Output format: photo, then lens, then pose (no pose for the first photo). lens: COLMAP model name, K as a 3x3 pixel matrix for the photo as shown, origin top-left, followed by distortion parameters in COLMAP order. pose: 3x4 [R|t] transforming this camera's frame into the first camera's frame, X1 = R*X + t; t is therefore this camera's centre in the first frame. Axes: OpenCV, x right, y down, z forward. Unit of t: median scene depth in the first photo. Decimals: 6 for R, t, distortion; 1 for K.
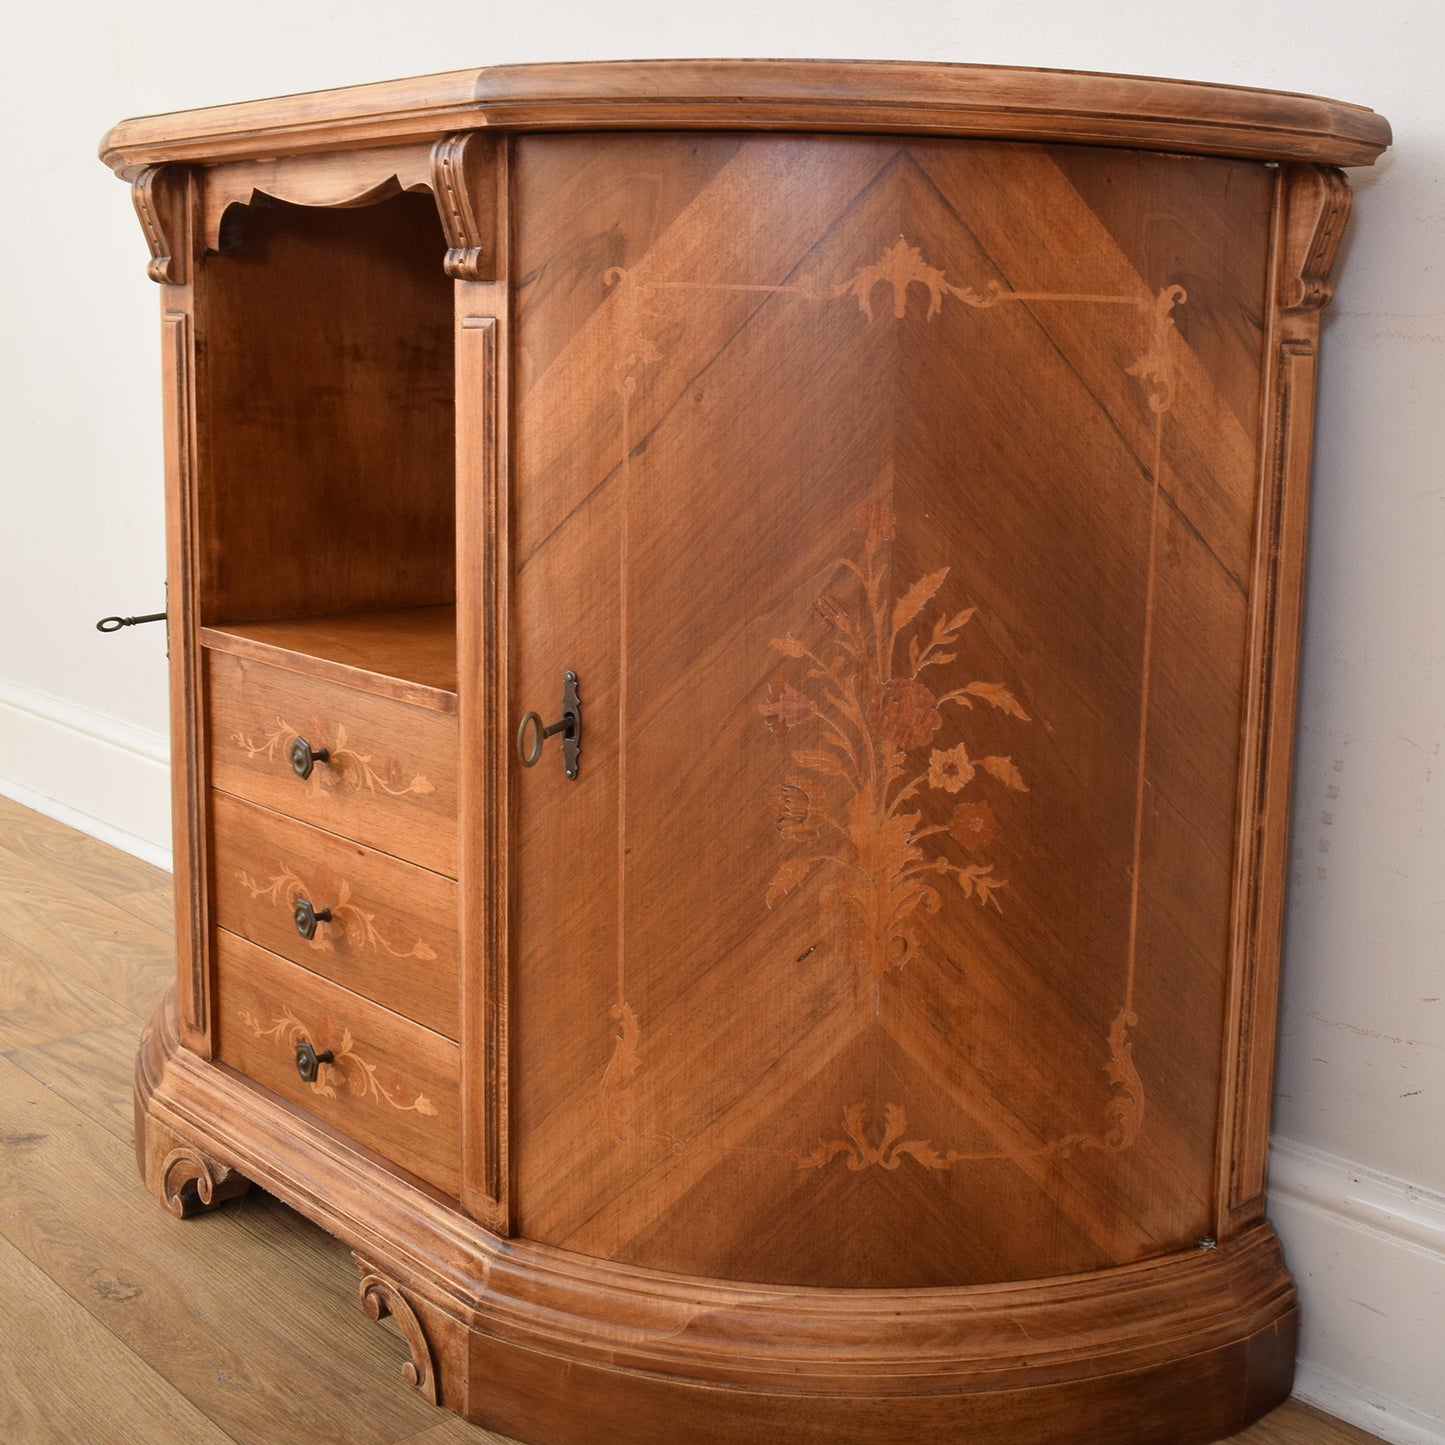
lens RADIAL K [[1892.4, 0, 897.5], [0, 1892.4, 625.8], [0, 0, 1]] dist [-0.016321, 0.000000]
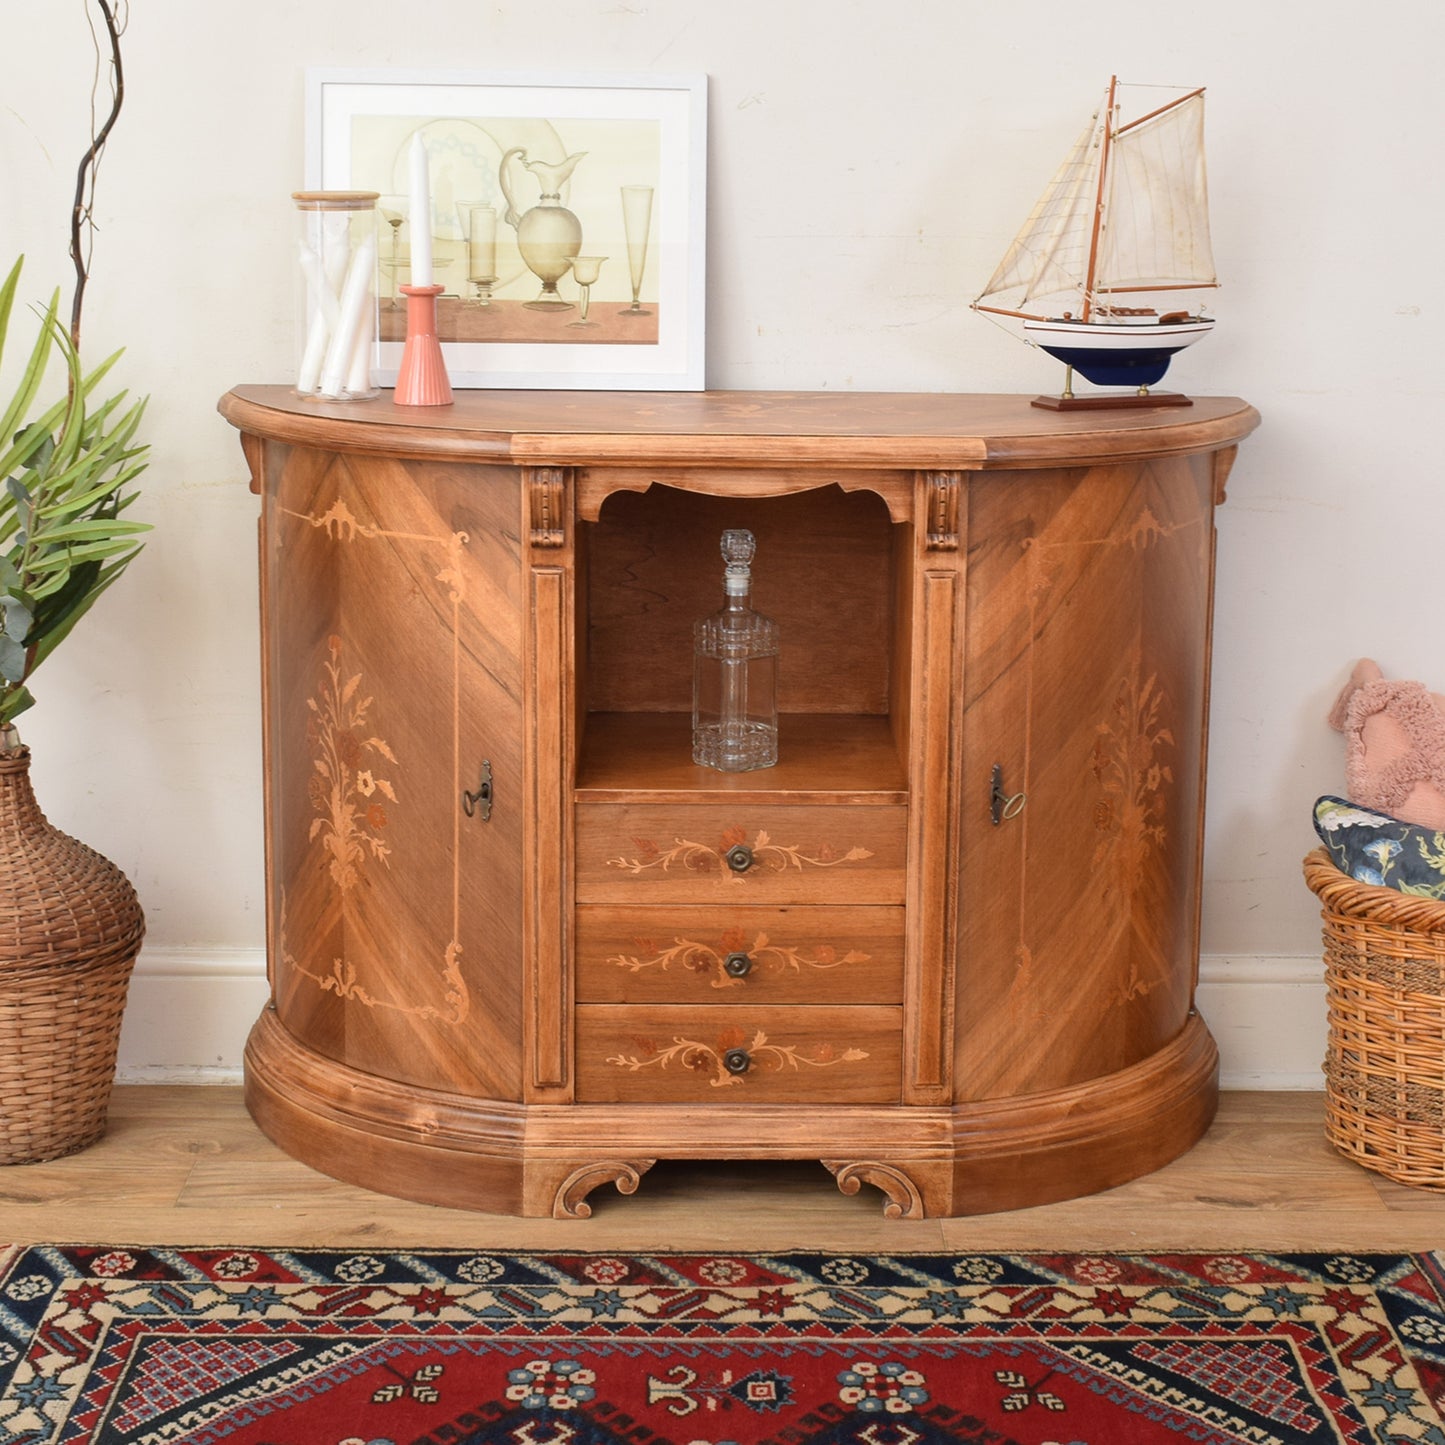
lens RADIAL K [[3059.3, 0, 819.7], [0, 3059.3, 659.8], [0, 0, 1]] dist [-0.020134, 0.000000]
pose [[0.693937, -0.158643, 0.702341, -2.129455], [0.108627, 0.987328, 0.115688, -0.392741], [-0.711794, -0.003988, 0.702377, -0.820948]]
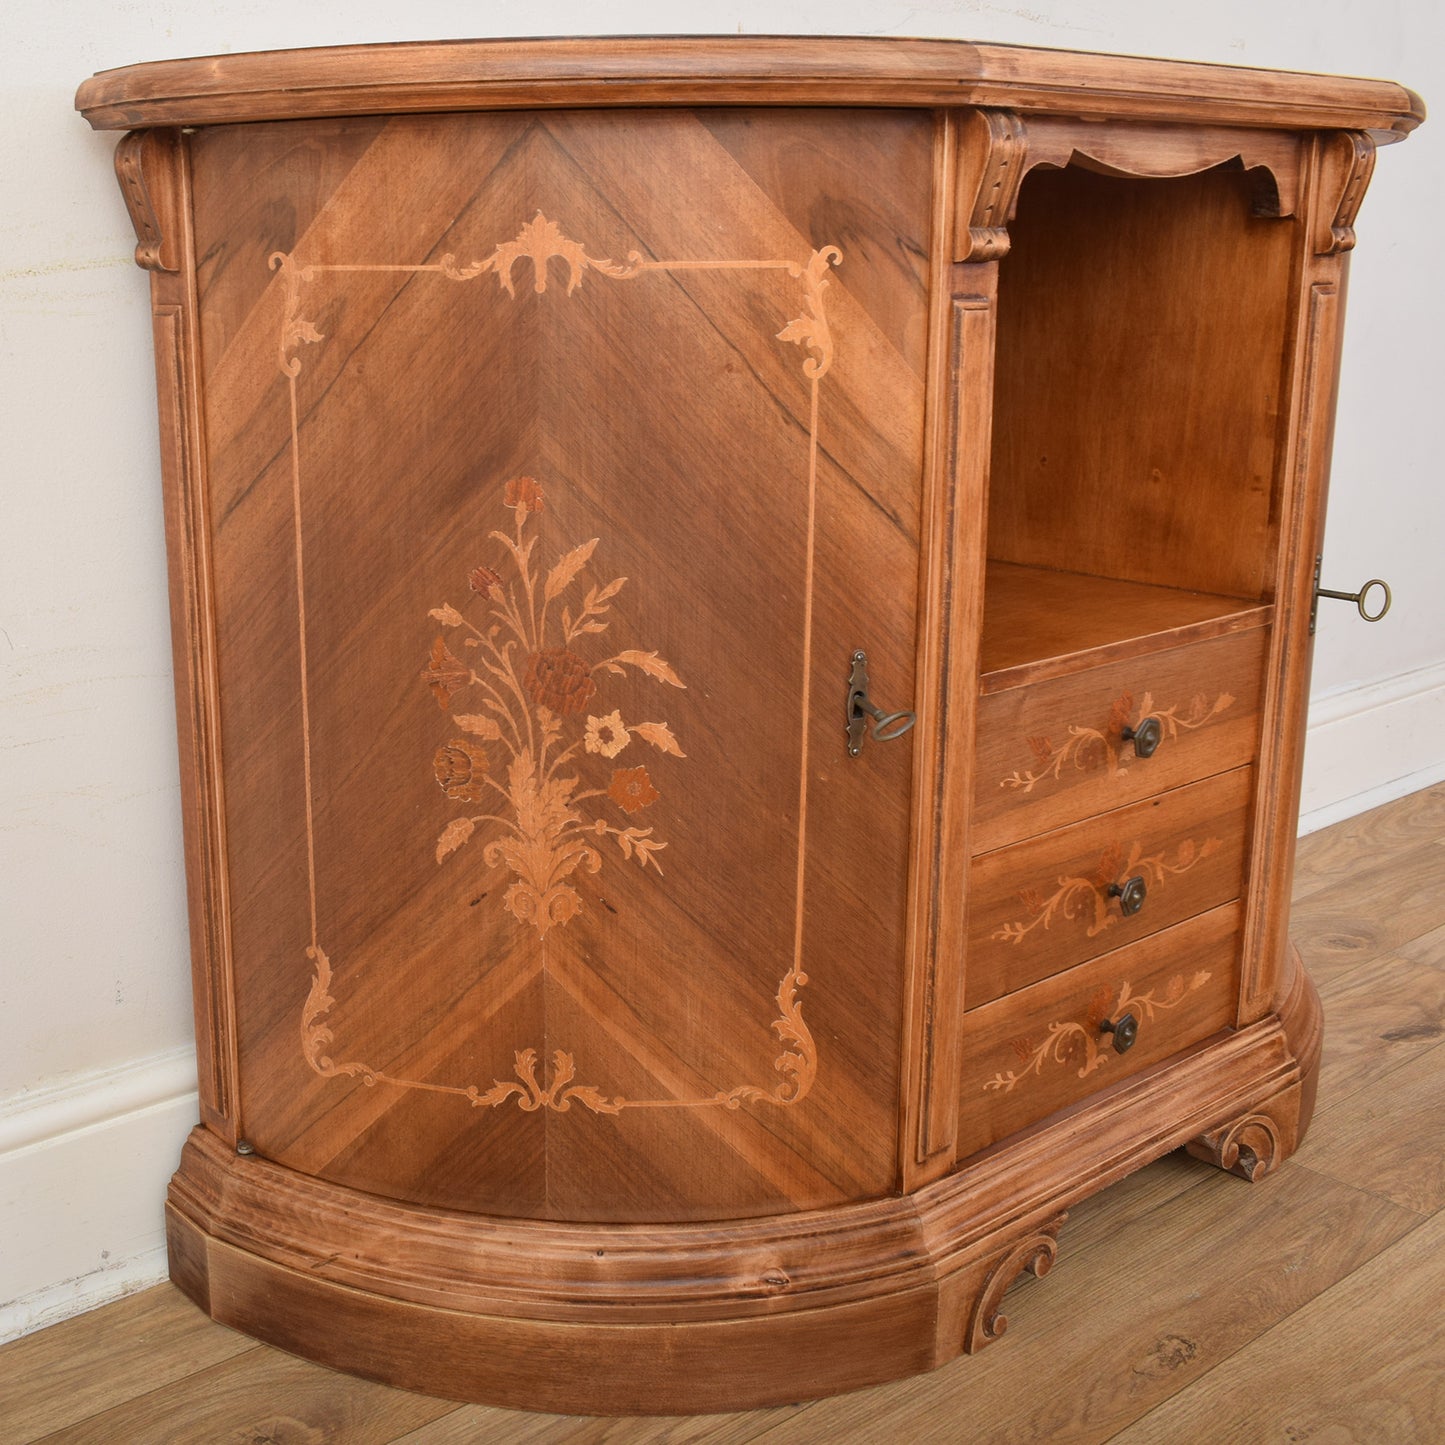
lens RADIAL K [[1767.9, 0, 515.6], [0, 1767.9, 671.2], [0, 0, 1]] dist [-0.018758, 0.000000]
pose [[0.143313, -0.257885, 0.955488, -1.357515], [0.160959, 0.958673, 0.234603, -0.258059], [-0.976501, 0.120173, 0.178899, 1.258131]]
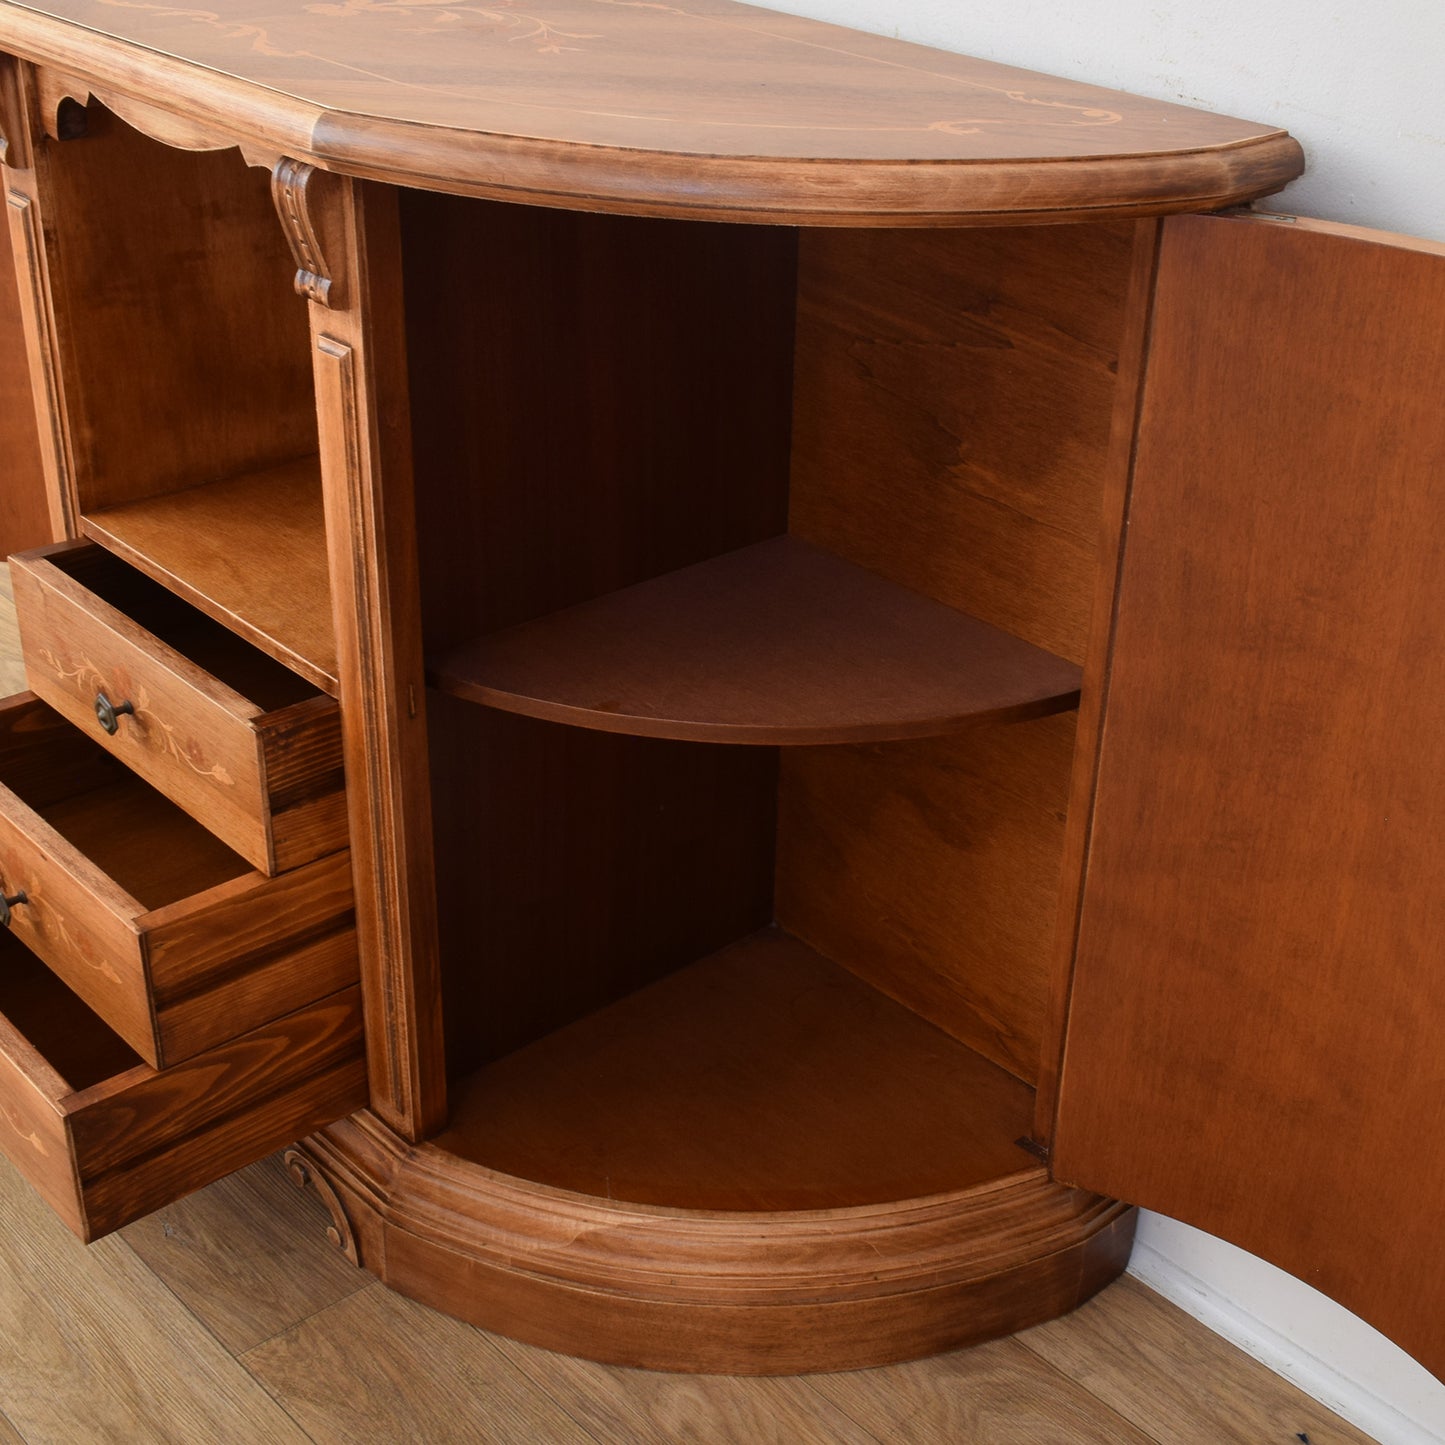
lens RADIAL K [[2120.1, 0, 817.4], [0, 2120.1, 717.6], [0, 0, 1]] dist [-0.018105, 0.000000]
pose [[0.999288, 0.025941, -0.027387, 0.055772], [-0.015111, 0.940493, 0.339478, -0.332066], [0.034563, -0.338822, 0.940215, -0.067943]]
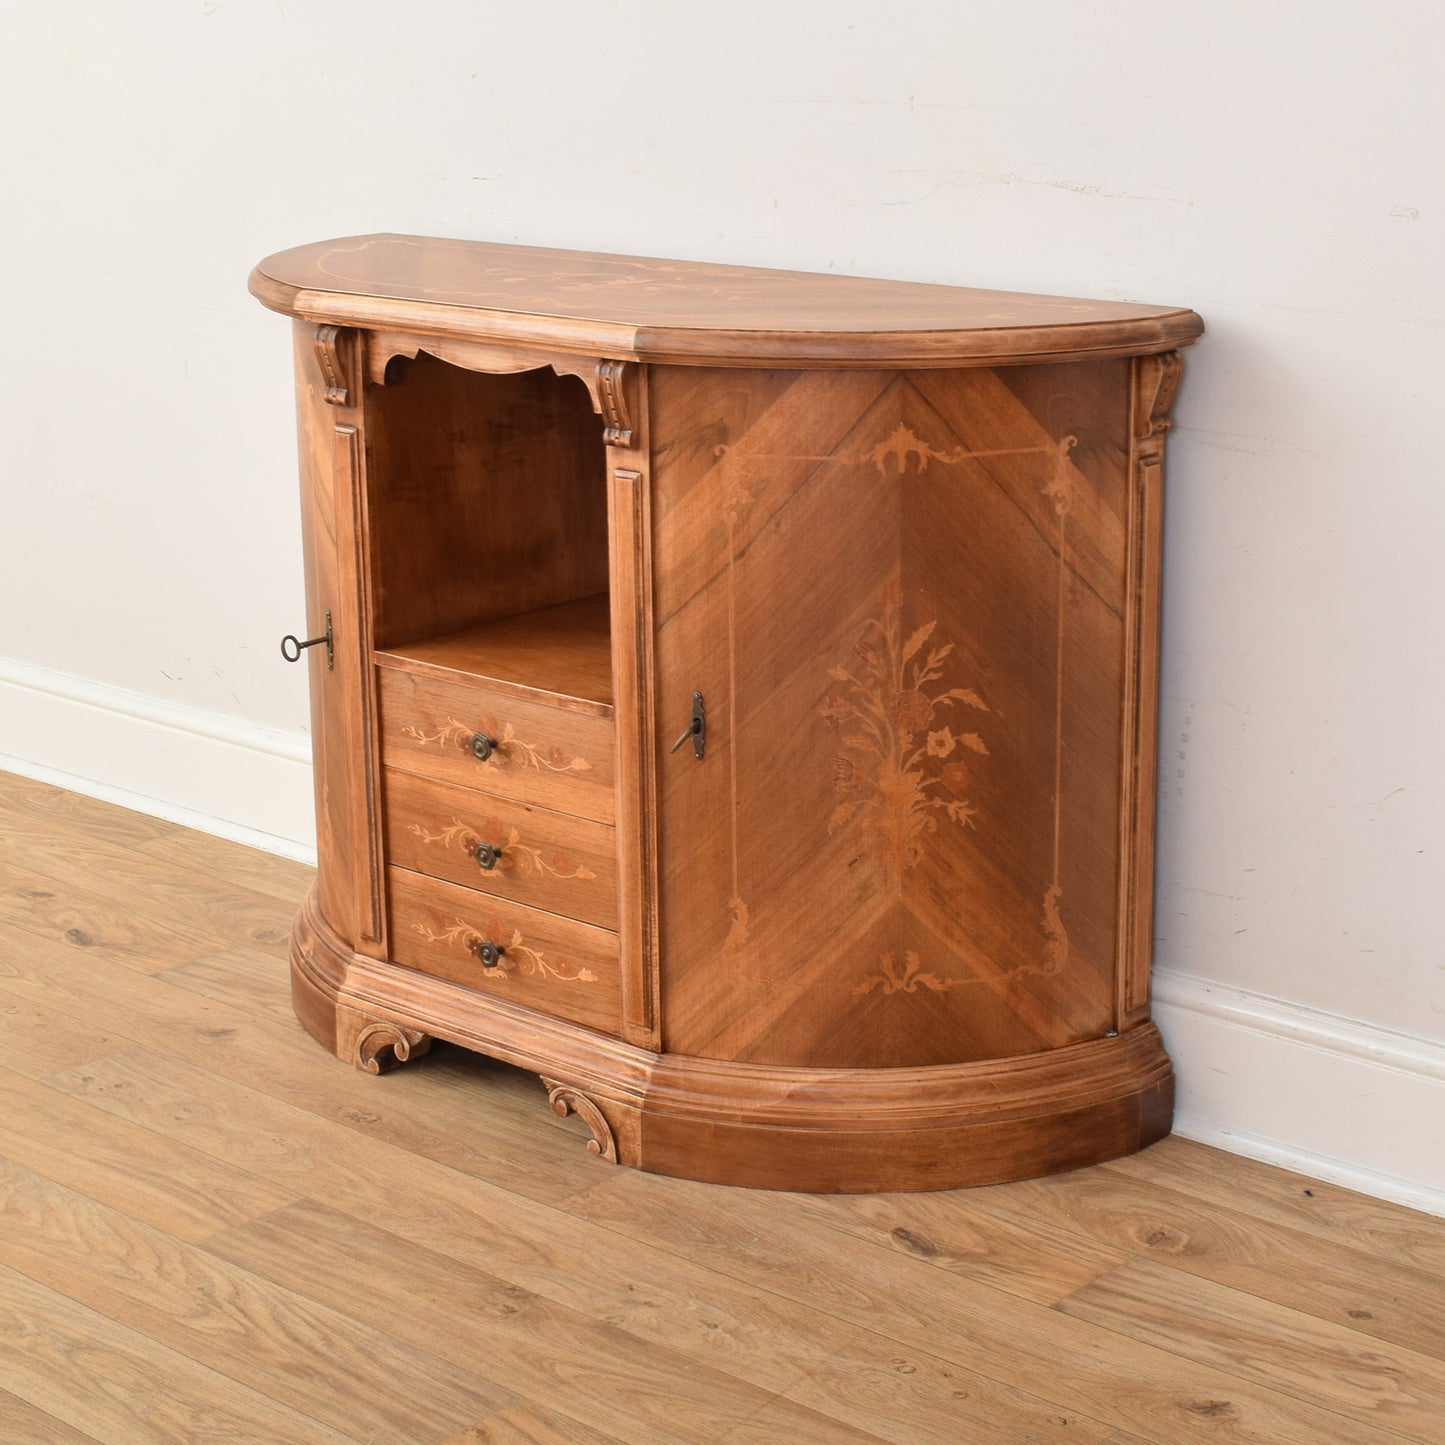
lens RADIAL K [[2946.7, 0, 749.8], [0, 2946.7, 675.0], [0, 0, 1]] dist [-0.028773, 0.000000]
pose [[0.998385, -0.049384, 0.028091, -0.185646], [0.046041, 0.992947, 0.109252, -0.242176], [-0.033289, -0.107783, 0.993617, -1.360083]]
